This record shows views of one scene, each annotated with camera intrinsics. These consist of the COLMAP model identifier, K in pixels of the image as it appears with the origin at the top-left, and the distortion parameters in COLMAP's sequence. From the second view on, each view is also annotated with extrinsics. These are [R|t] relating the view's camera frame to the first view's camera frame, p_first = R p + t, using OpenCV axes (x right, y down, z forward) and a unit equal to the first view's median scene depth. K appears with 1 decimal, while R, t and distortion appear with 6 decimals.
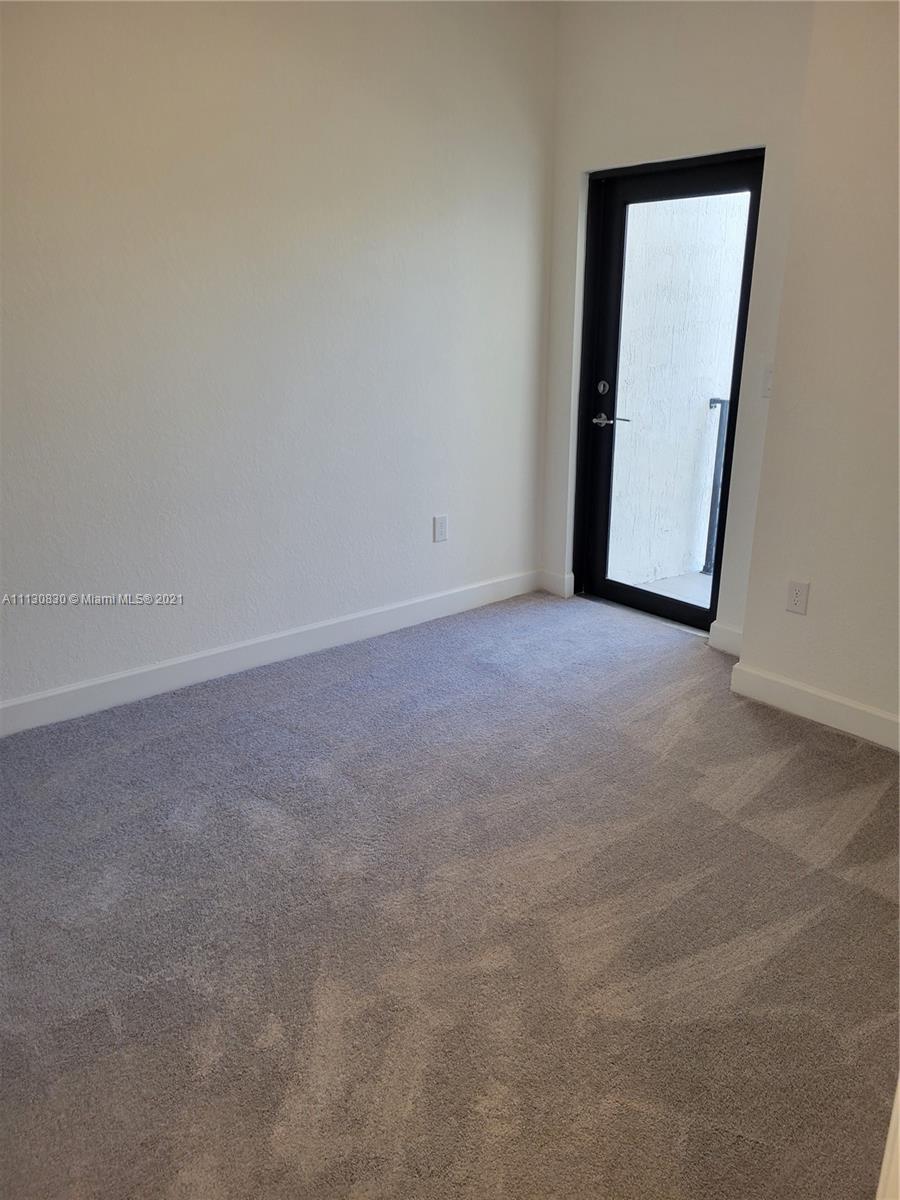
lens RADIAL K [[900.1, 0, 446.4], [0, 900.1, 593.8], [0, 0, 1]] dist [0.050556, -0.024153]
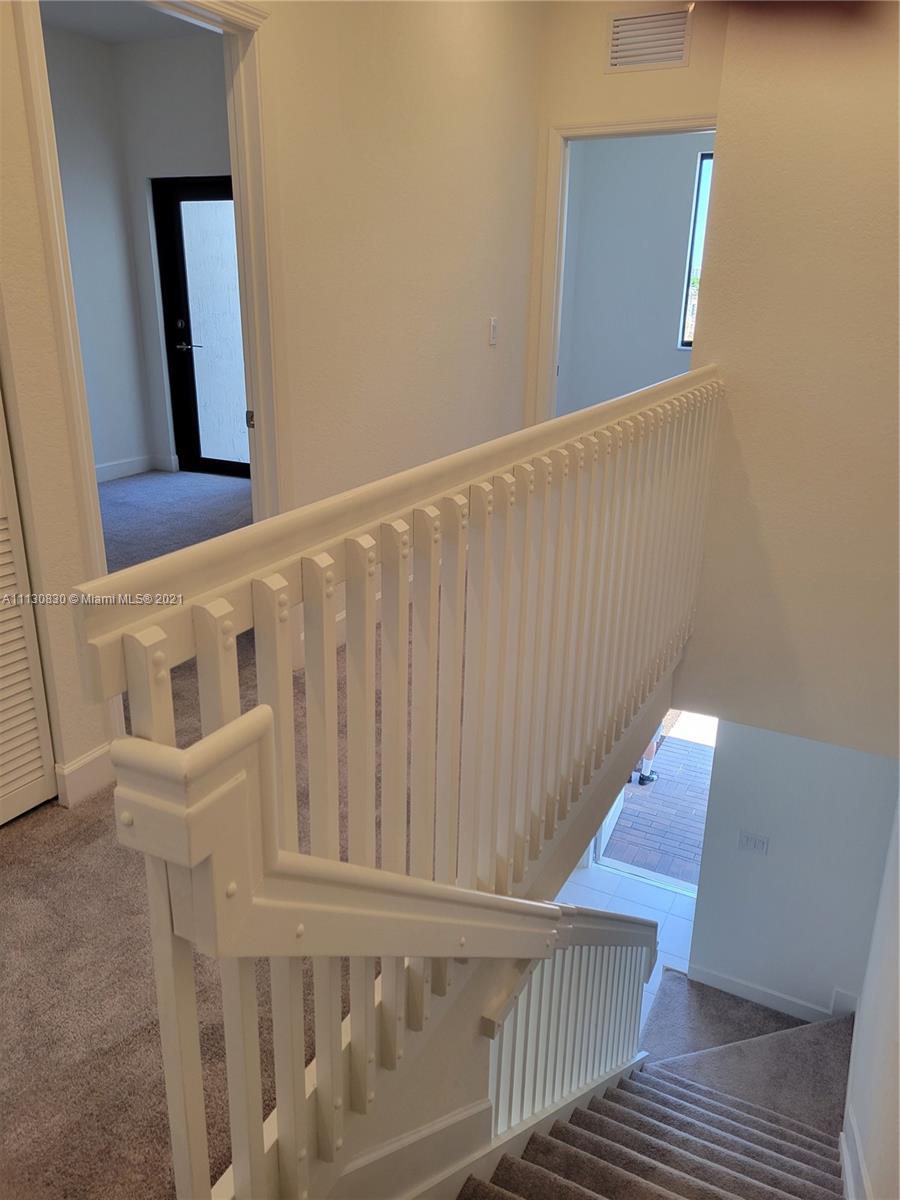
lens RADIAL K [[900.1, 0, 445.0], [0, 900.1, 607.1], [0, 0, 1]] dist [0.050556, -0.024153]
pose [[0.915264, -0.110978, 0.387268, -0.059804], [0.107239, 0.993740, 0.031325, 0.235374], [-0.388320, 0.012859, 0.921435, -0.543053]]
